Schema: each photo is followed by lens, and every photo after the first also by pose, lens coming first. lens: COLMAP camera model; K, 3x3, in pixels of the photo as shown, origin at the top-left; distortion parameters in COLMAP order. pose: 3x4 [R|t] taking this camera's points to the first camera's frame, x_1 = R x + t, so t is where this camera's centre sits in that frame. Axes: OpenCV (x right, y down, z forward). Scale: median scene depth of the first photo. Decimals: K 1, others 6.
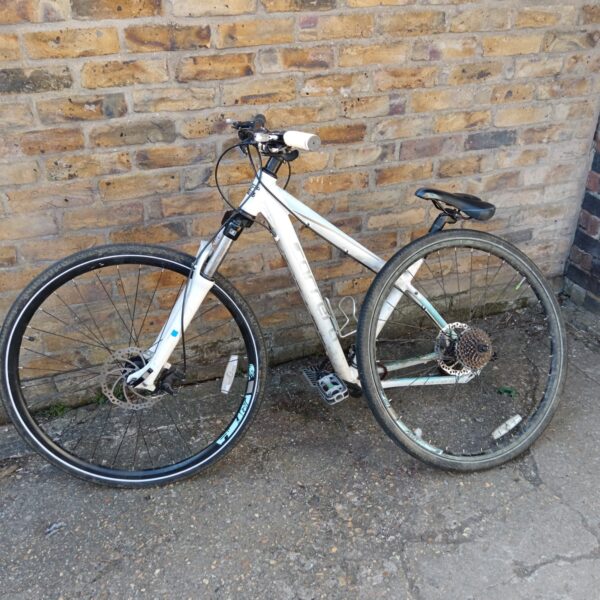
lens RADIAL K [[629.9, 0, 304.8], [0, 629.9, 304.1], [0, 0, 1]] dist [-0.002869, 0.000000]
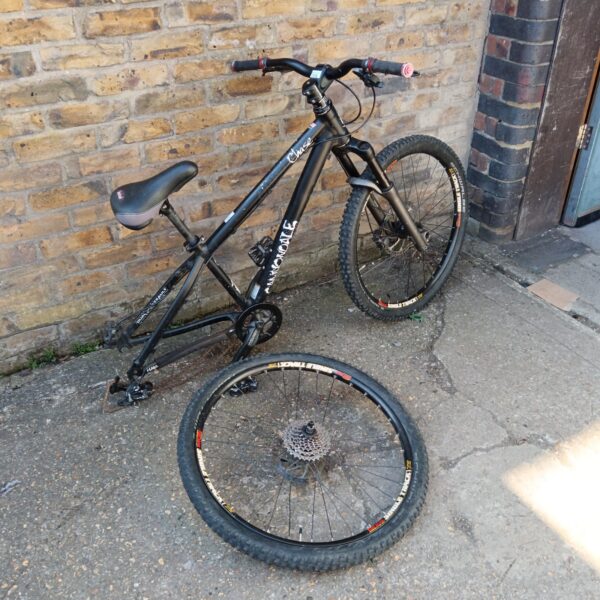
lens RADIAL K [[629.9, 0, 307.2], [0, 629.9, 304.3], [0, 0, 1]] dist [-0.002869, 0.000000]
pose [[0.983932, -0.093446, 0.152139, -0.043378], [0.083876, 0.994142, 0.068160, 0.027944], [-0.157617, -0.054304, 0.986006, -0.063041]]
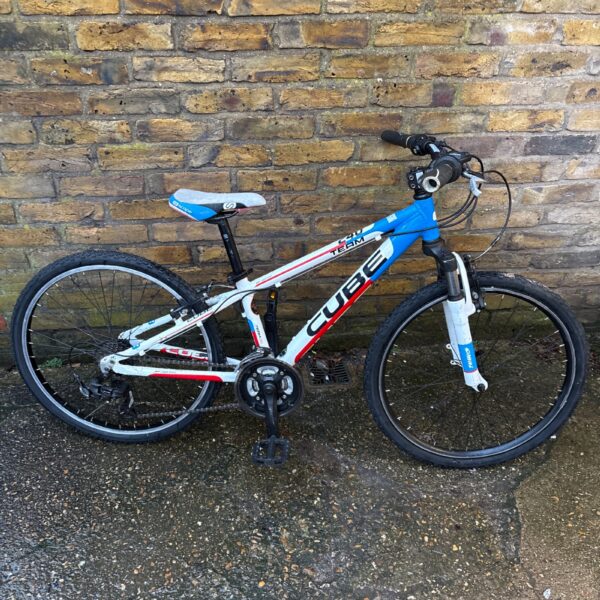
lens RADIAL K [[613.3, 0, 295.2], [0, 613.3, 301.2], [0, 0, 1]] dist [0.016717, 0.000000]
pose [[0.968019, 0.168797, -0.185596, 0.166181], [-0.148352, 0.981736, 0.119107, -0.120079], [0.202311, -0.087765, 0.975381, 0.129705]]
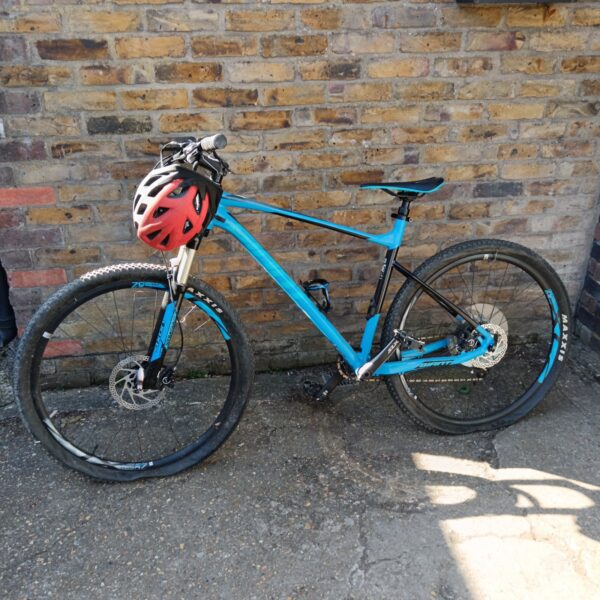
lens RADIAL K [[629.9, 0, 303.2], [0, 629.9, 303.6], [0, 0, 1]] dist [-0.002869, 0.000000]
pose [[0.983367, 0.083459, -0.161319, 0.173113], [-0.095398, 0.993133, -0.067724, 0.071287], [0.154559, 0.081987, 0.984576, -0.212937]]
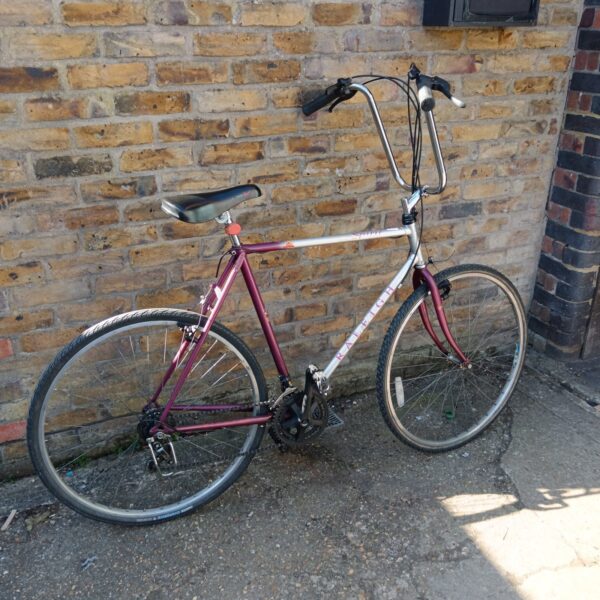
lens RADIAL K [[629.9, 0, 305.6], [0, 629.9, 304.0], [0, 0, 1]] dist [-0.002869, 0.000000]
pose [[0.997077, -0.018639, 0.074089, -0.092593], [0.025717, 0.995073, -0.095749, 0.016642], [-0.071940, 0.097374, 0.992644, -0.134514]]
